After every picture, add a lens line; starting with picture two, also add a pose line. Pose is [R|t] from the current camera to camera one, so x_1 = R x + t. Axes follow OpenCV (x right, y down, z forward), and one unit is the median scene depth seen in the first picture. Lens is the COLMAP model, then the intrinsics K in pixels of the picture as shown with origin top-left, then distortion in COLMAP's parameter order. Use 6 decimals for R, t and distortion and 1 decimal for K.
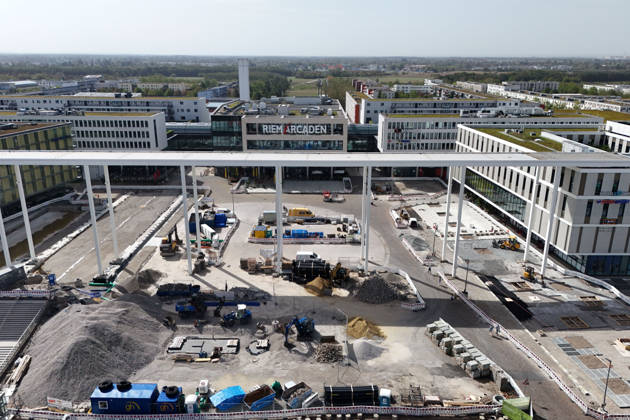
lens RADIAL K [[469.2, 0, 316.8], [0, 469.2, 197.4], [0, 0, 1]] dist [0.055989, -0.044742]
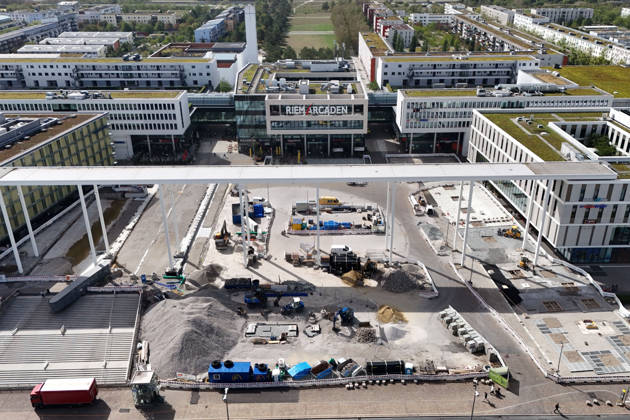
lens RADIAL K [[541.1, 0, 327.2], [0, 541.1, 198.2], [0, 0, 1]] dist [0.072165, -0.069442]
pose [[0.999788, -0.013502, 0.015573, -0.073570], [0.011173, 0.989953, 0.140953, -0.195359], [-0.017319, -0.140749, 0.989894, -0.337672]]
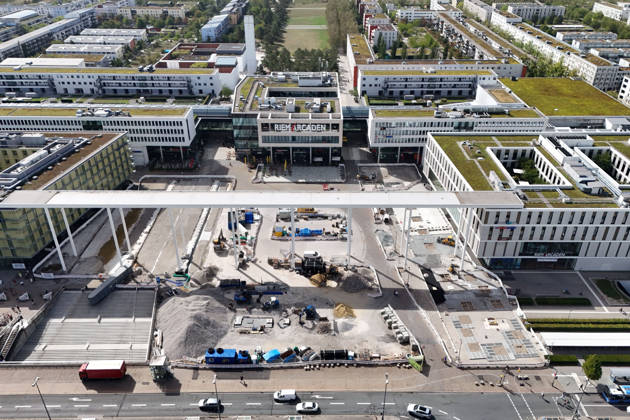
lens RADIAL K [[499.7, 0, 320.7], [0, 499.7, 201.7], [0, 0, 1]] dist [0.080992, -0.087847]
pose [[0.999999, -0.000784, 0.000943, 0.008962], [0.000555, 0.974930, 0.222513, -0.401331], [-0.001094, -0.222512, 0.974929, -0.542586]]
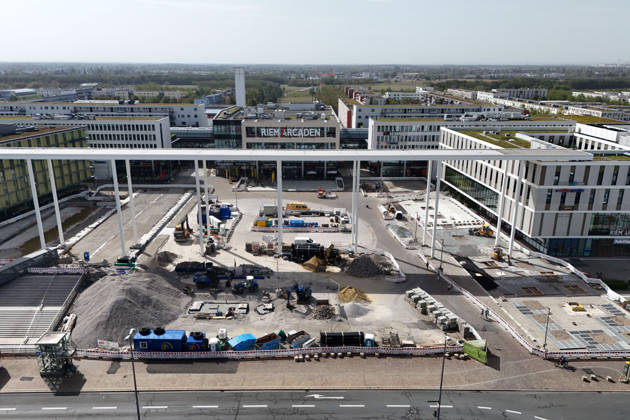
lens RADIAL K [[474.0, 0, 310.2], [0, 474.0, 208.7], [0, 0, 1]] dist [0.066592, -0.062139]
pose [[0.999997, -0.001936, 0.001537, -0.007189], [0.001931, 0.999993, 0.003099, 0.043012], [-0.001543, -0.003096, 0.999994, -0.146523]]
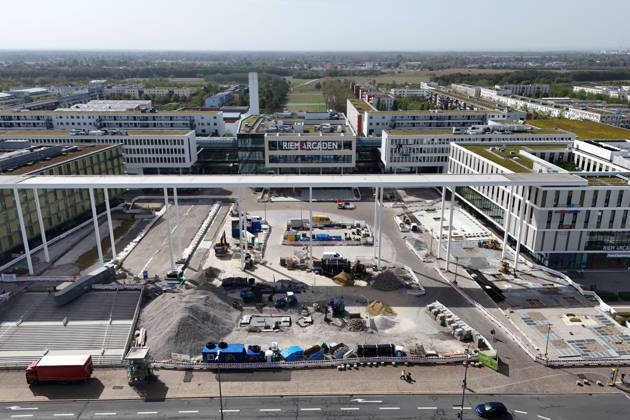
lens RADIAL K [[478.3, 0, 316.7], [0, 478.3, 198.4], [0, 0, 1]] dist [0.069950, -0.065688]
pose [[0.999894, -0.008520, 0.011836, -0.074898], [0.008411, 0.999922, 0.009228, -0.041586], [-0.011914, -0.009128, 0.999887, -0.292362]]
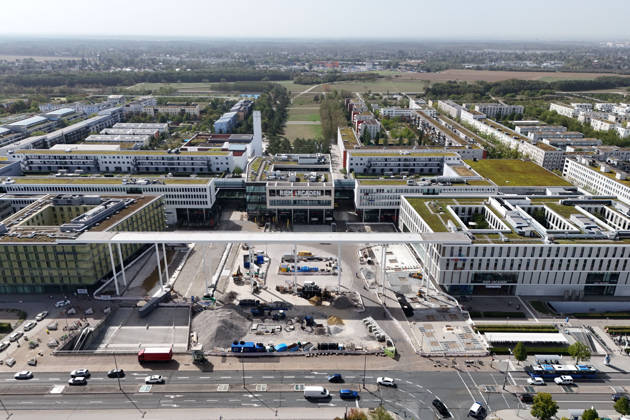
lens RADIAL K [[477.0, 0, 314.1], [0, 477.0, 229.1], [0, 0, 1]] dist [0.118600, -0.200200]
pose [[1.000000, 0.000088, 0.000757, -0.003511], [-0.000162, 0.995206, 0.097796, -0.292656], [-0.000745, -0.097796, 0.995206, -0.946976]]
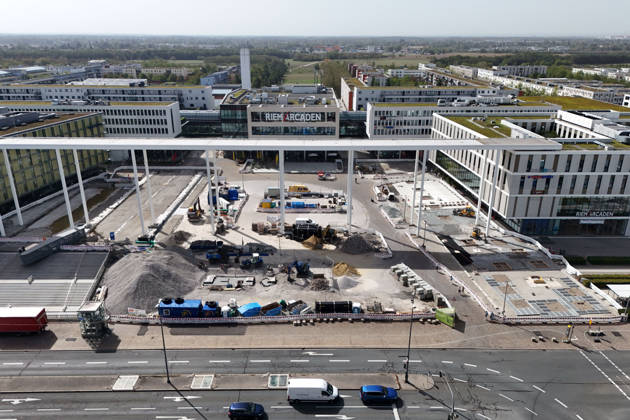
lens RADIAL K [[467.1, 0, 315.2], [0, 467.1, 210.9], [0, 0, 1]] dist [0.067544, -0.061072]
pose [[0.999997, -0.002244, 0.000034, 0.009566], [0.002237, 0.997830, 0.065810, 0.013847], [-0.000182, -0.065809, 0.997832, -0.257113]]
